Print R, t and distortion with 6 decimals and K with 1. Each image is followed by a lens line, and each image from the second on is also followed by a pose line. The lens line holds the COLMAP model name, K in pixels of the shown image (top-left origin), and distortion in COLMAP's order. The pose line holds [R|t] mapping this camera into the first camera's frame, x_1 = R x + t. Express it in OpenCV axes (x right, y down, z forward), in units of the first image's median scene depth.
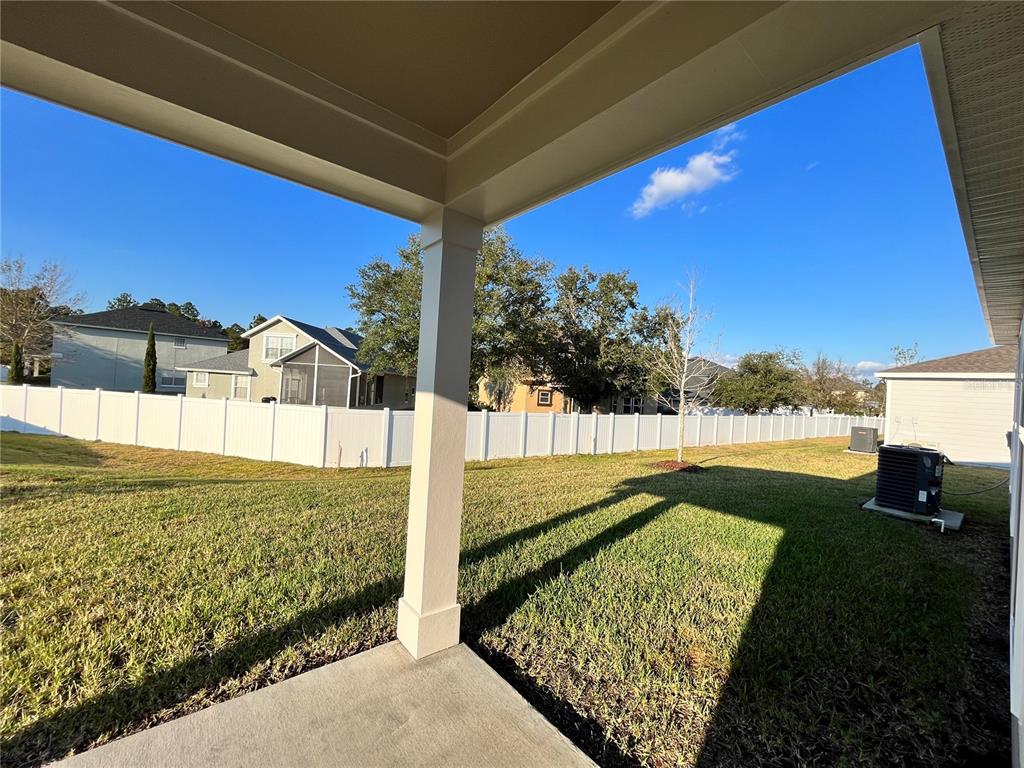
lens RADIAL K [[415.0, 0, 509.4], [0, 415.0, 385.6], [0, 0, 1]] dist [-0.002569, 0.000024]
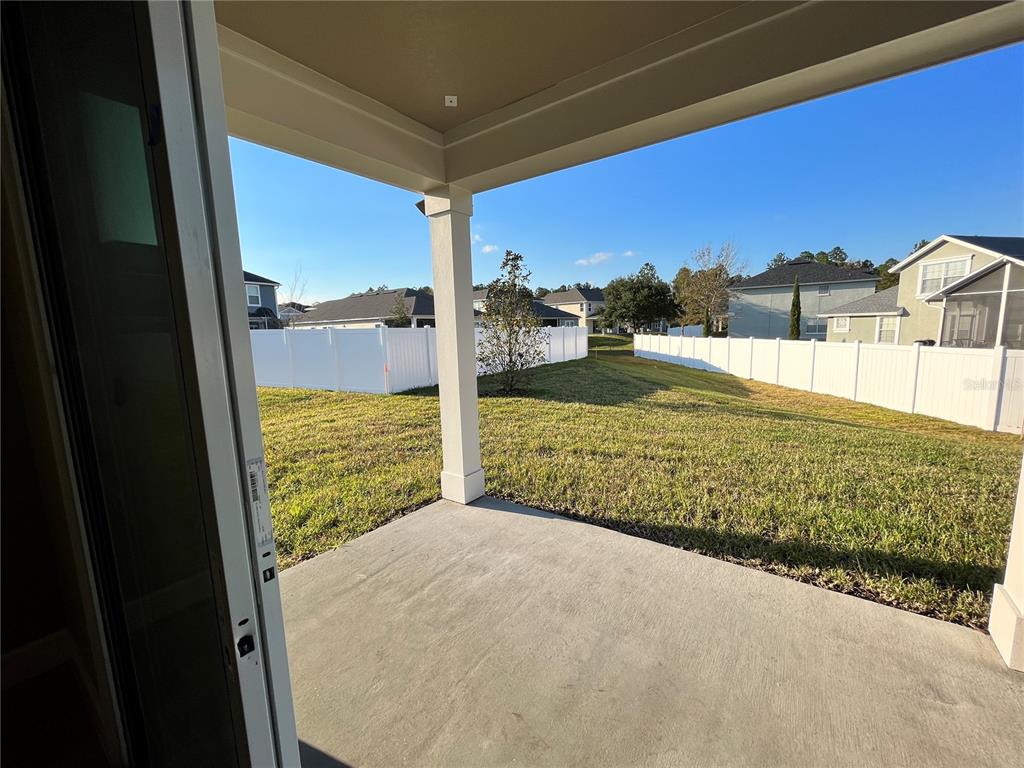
lens RADIAL K [[415.0, 0, 511.7], [0, 415.0, 385.4], [0, 0, 1]] dist [-0.002569, 0.000024]
pose [[0.244417, 0.068545, -0.967245, 0.108149], [0.052711, 0.995084, 0.083837, 0.024295], [0.968237, -0.071475, 0.239602, 0.000619]]
